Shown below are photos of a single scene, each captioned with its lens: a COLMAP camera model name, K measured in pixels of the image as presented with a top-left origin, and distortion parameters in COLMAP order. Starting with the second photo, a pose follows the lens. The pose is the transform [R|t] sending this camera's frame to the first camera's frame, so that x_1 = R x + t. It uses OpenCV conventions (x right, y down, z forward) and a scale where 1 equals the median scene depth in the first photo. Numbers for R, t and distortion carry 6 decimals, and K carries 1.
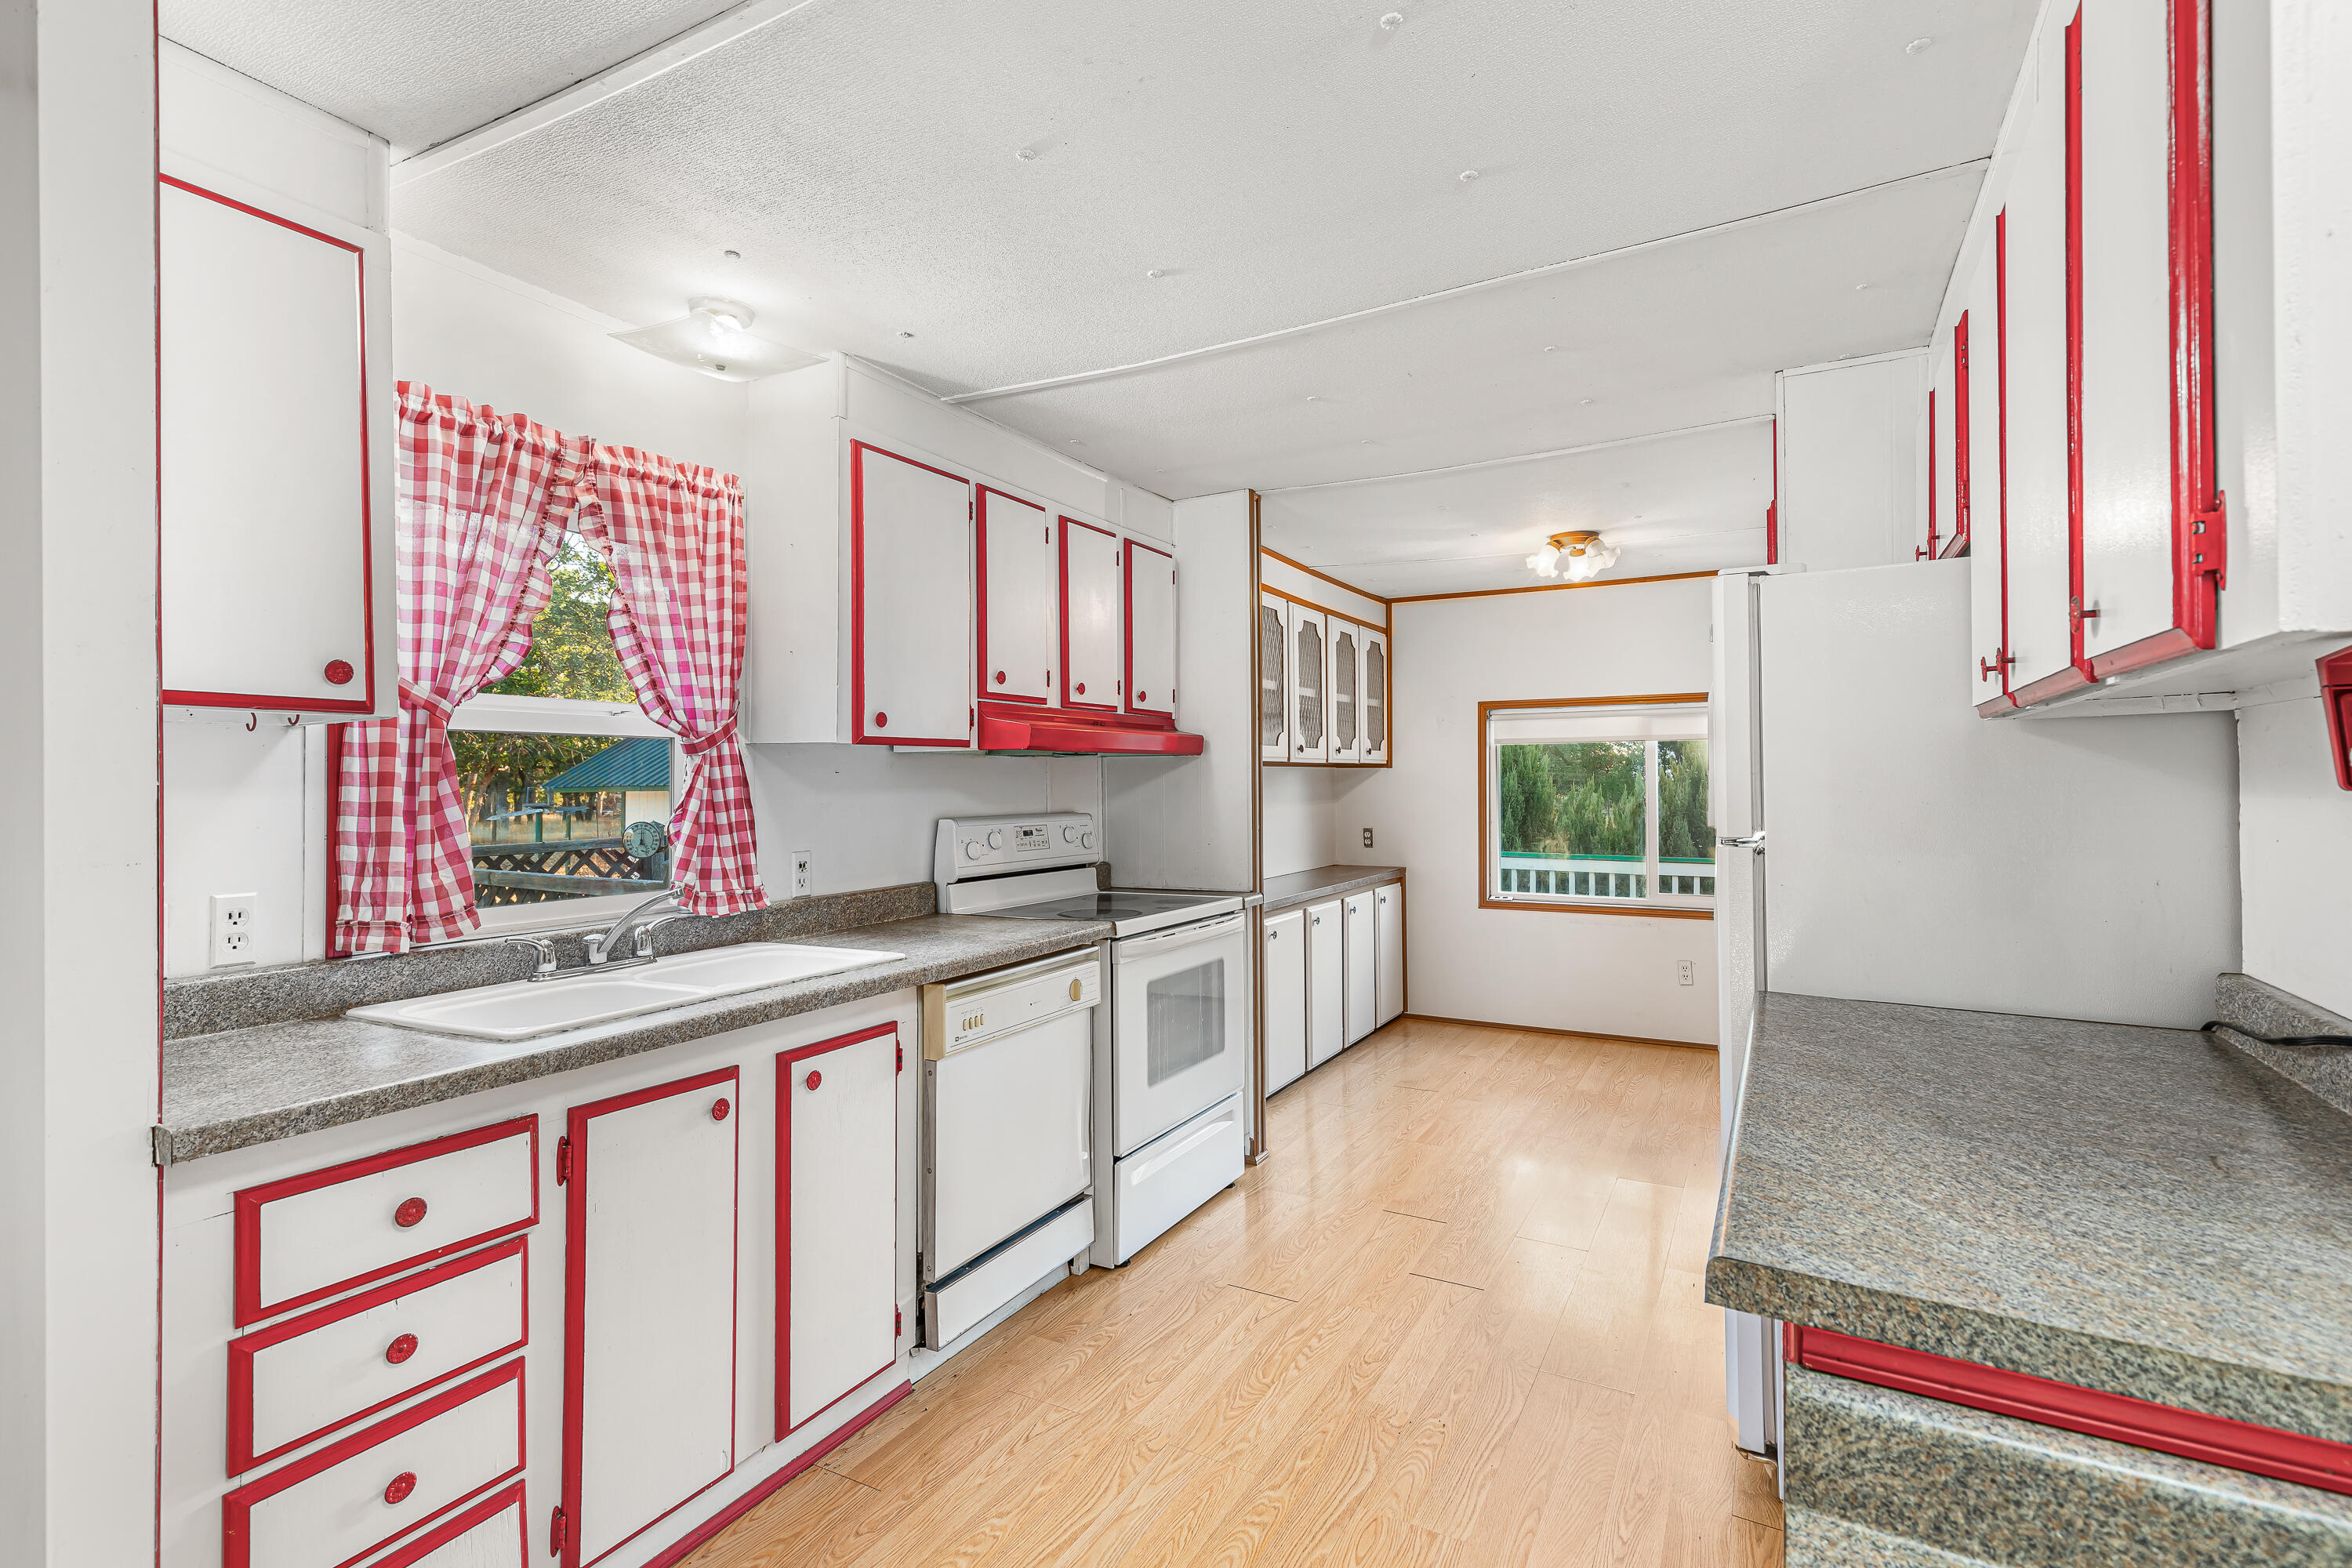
lens RADIAL K [[1112.2, 0, 1176.0], [0, 1112.2, 784.0], [0, 0, 1]] dist [-0.000230, -0.000022]
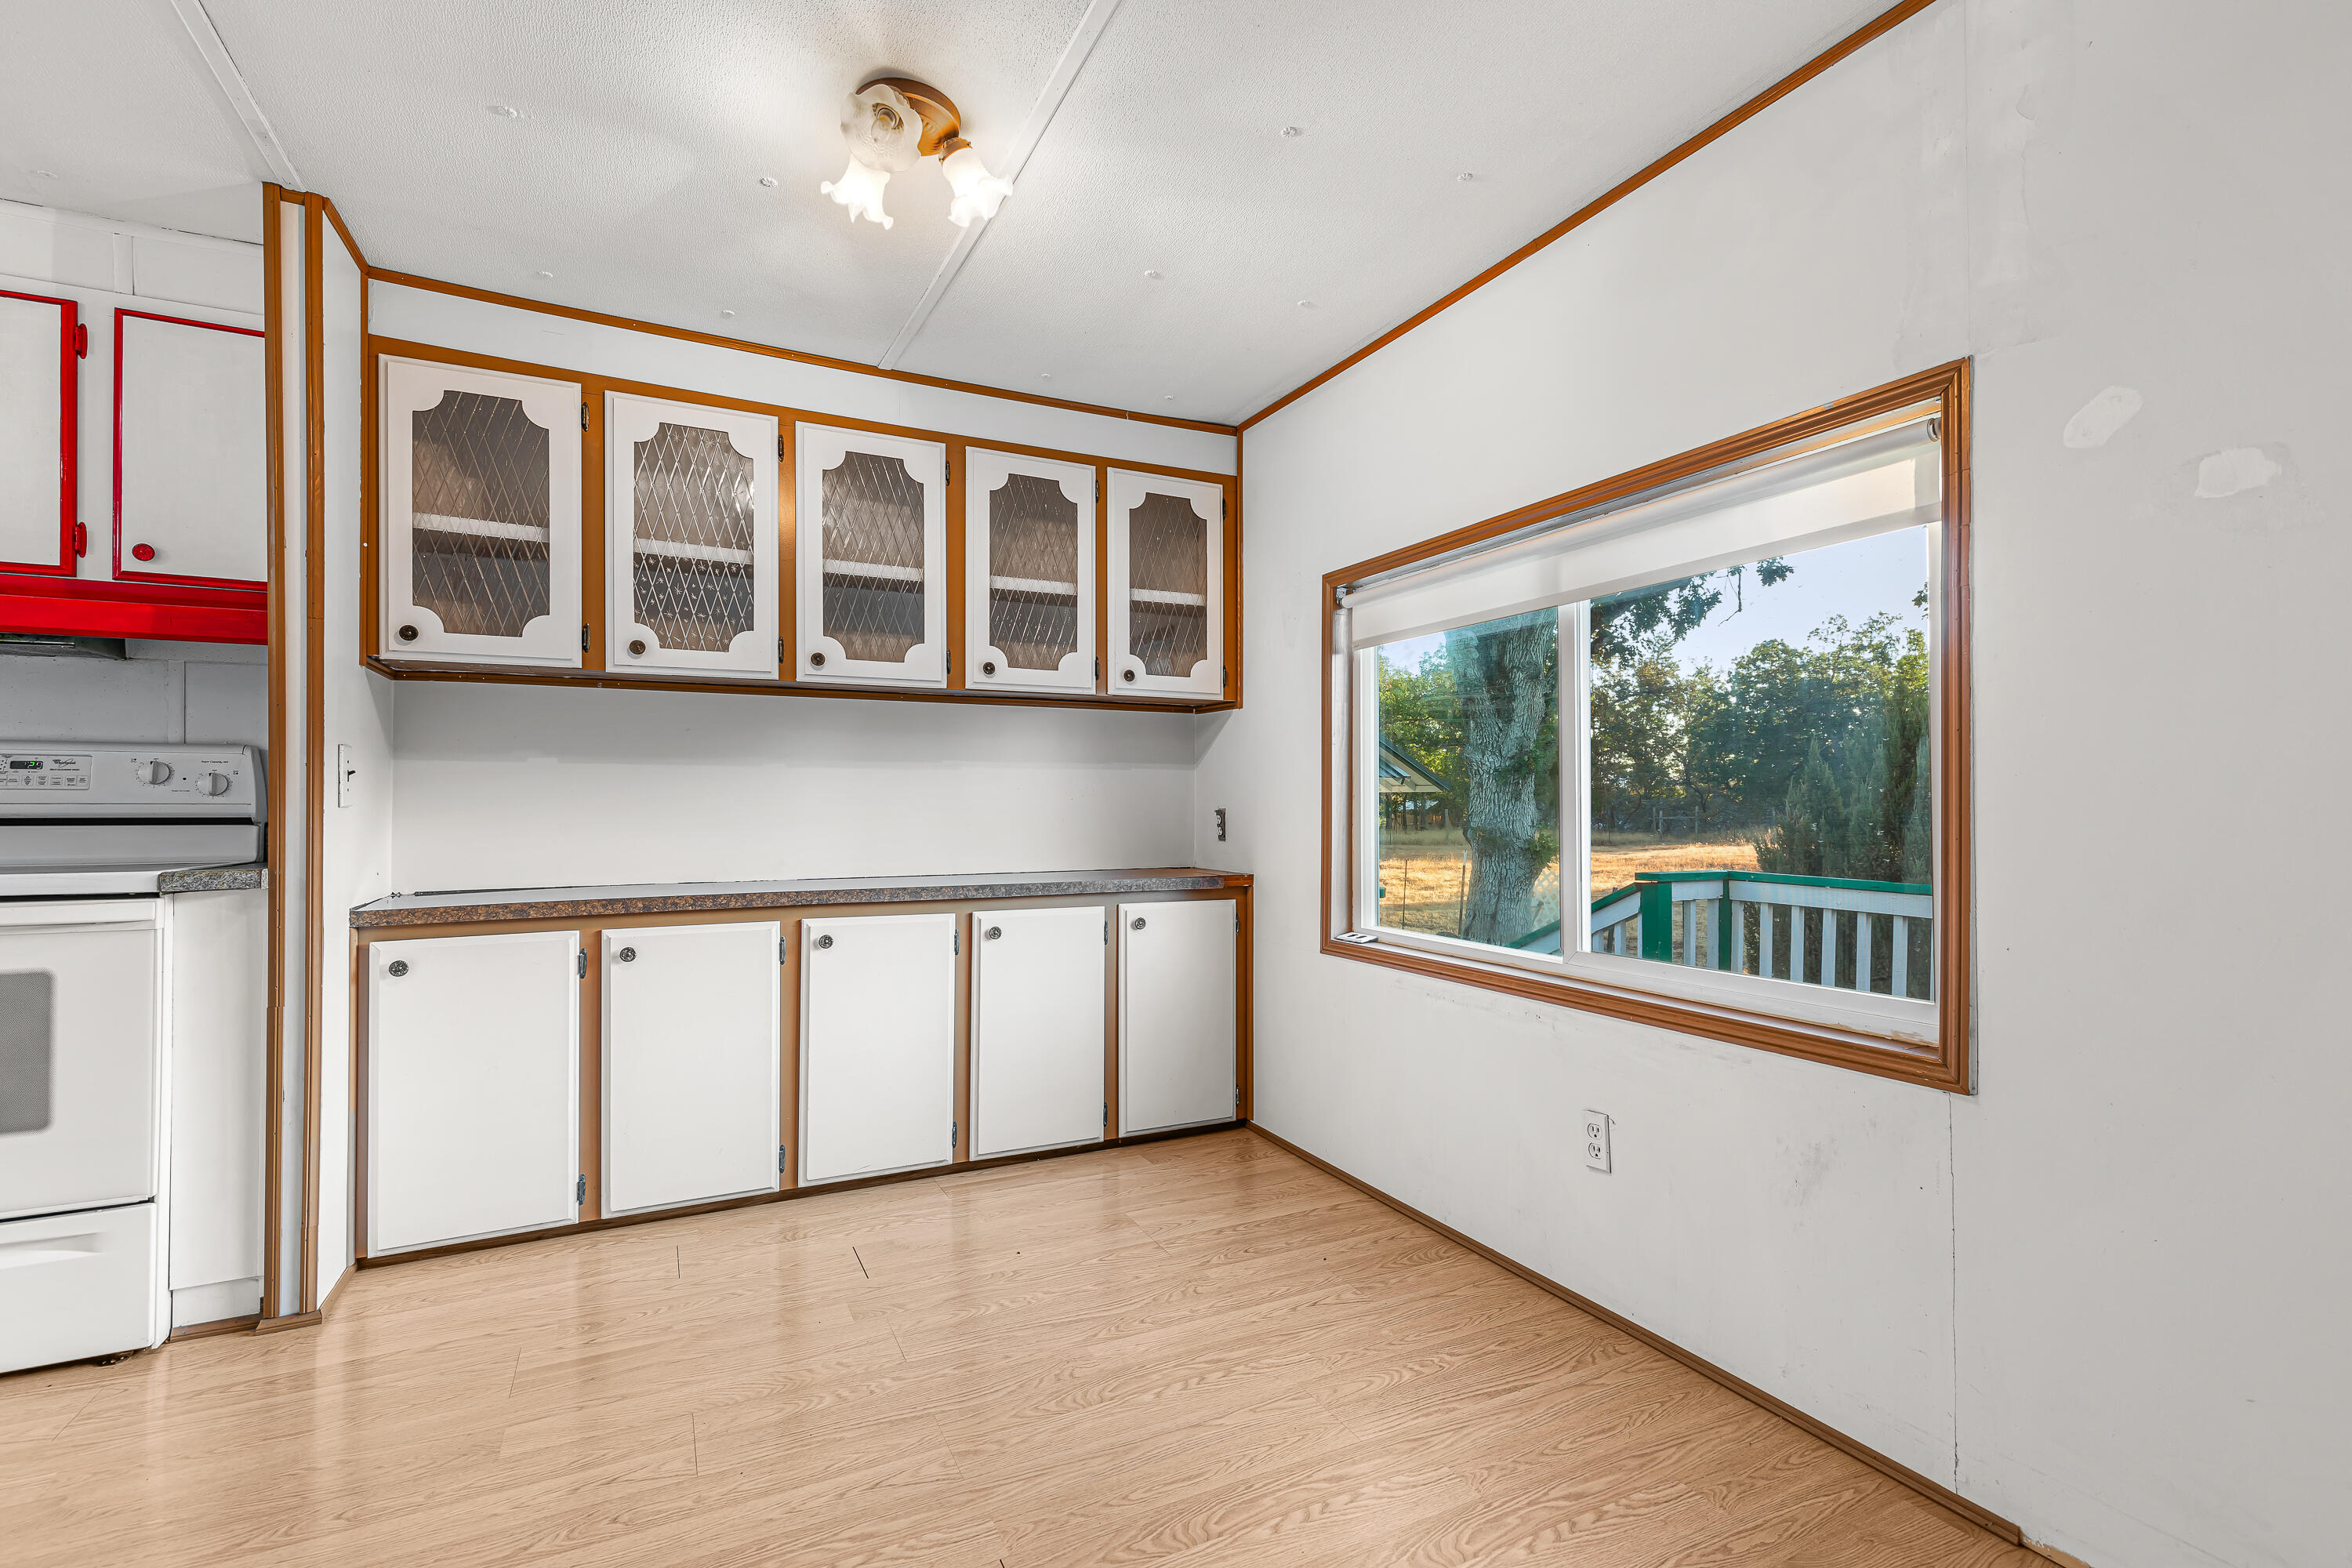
lens RADIAL K [[1045.6, 0, 1170.6], [0, 1045.6, 811.1], [0, 0, 1]] dist [-0.000260, -0.000047]
pose [[0.813464, 0.007371, -0.581569, 0.513073], [-0.004986, 0.999971, 0.005701, 0.040366], [0.581594, -0.001738, 0.813477, 0.541491]]
